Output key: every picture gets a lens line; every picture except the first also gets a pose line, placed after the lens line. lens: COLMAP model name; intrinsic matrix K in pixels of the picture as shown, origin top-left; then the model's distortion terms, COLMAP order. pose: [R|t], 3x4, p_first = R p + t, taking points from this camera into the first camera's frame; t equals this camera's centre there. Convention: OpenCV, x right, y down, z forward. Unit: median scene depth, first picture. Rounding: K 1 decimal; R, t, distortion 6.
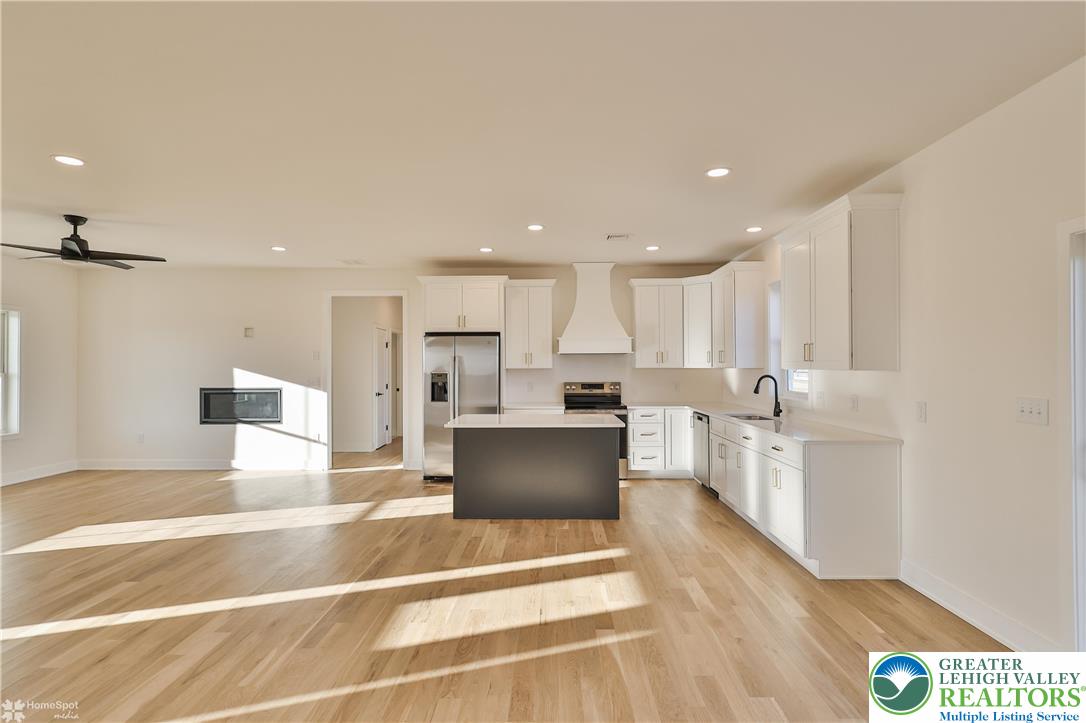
lens RADIAL K [[536.9, 0, 556.7], [0, 536.9, 362.0], [0, 0, 1]] dist [0.001751, 0.000542]
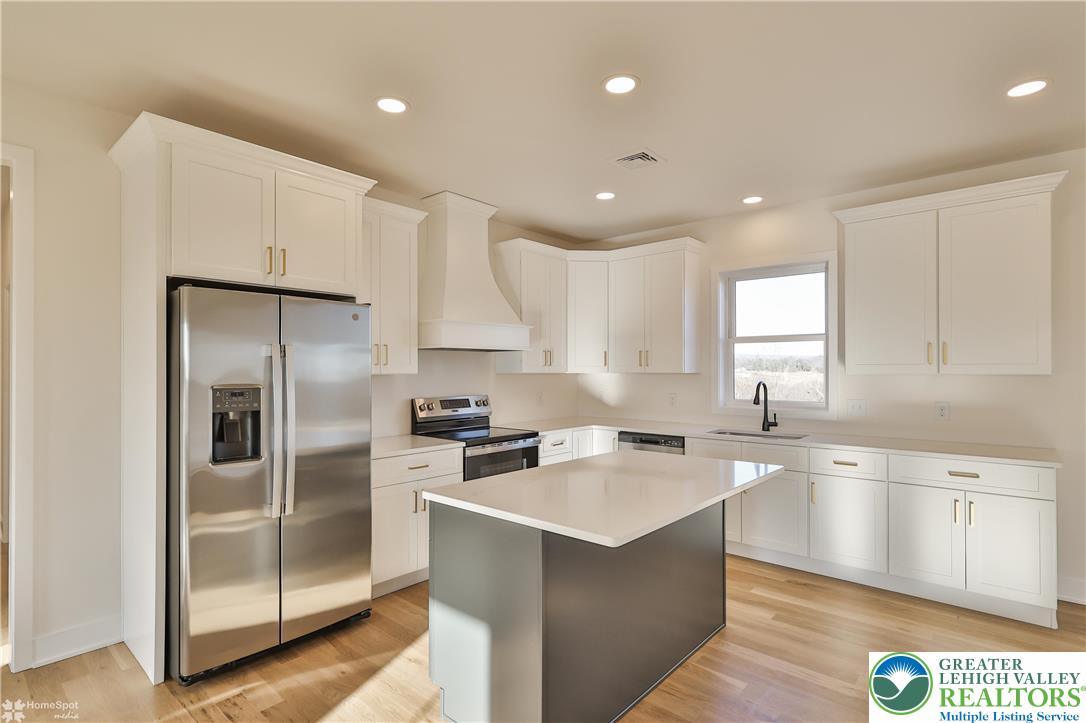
lens RADIAL K [[530.0, 0, 520.2], [0, 530.0, 367.0], [0, 0, 1]] dist [0.002074, 0.000410]
pose [[0.669248, 0.007885, 0.742997, -0.352981], [-0.006646, 0.999967, -0.004625, 0.006572], [-0.743009, -0.001843, 0.669278, 0.578922]]
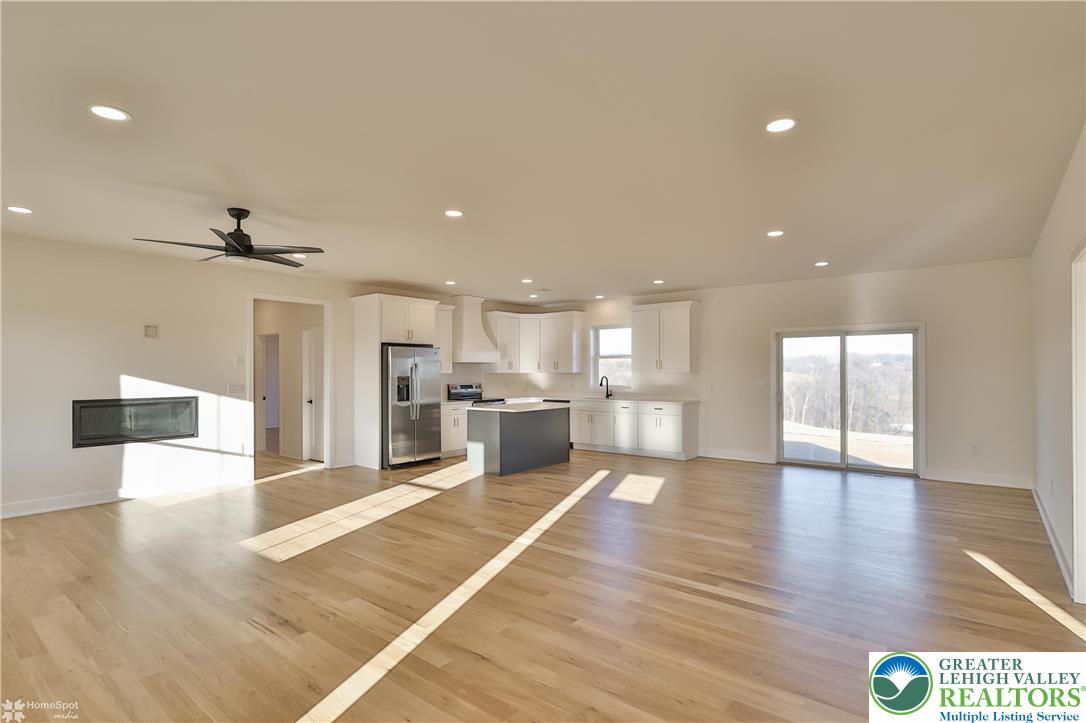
lens RADIAL K [[538.9, 0, 537.1], [0, 538.9, 370.3], [0, 0, 1]] dist [0.001552, 0.000160]
pose [[0.626775, 0.003007, 0.779194, -0.941844], [-0.002239, 0.999995, -0.002058, 0.006408], [-0.779197, -0.000455, 0.626779, 0.007992]]
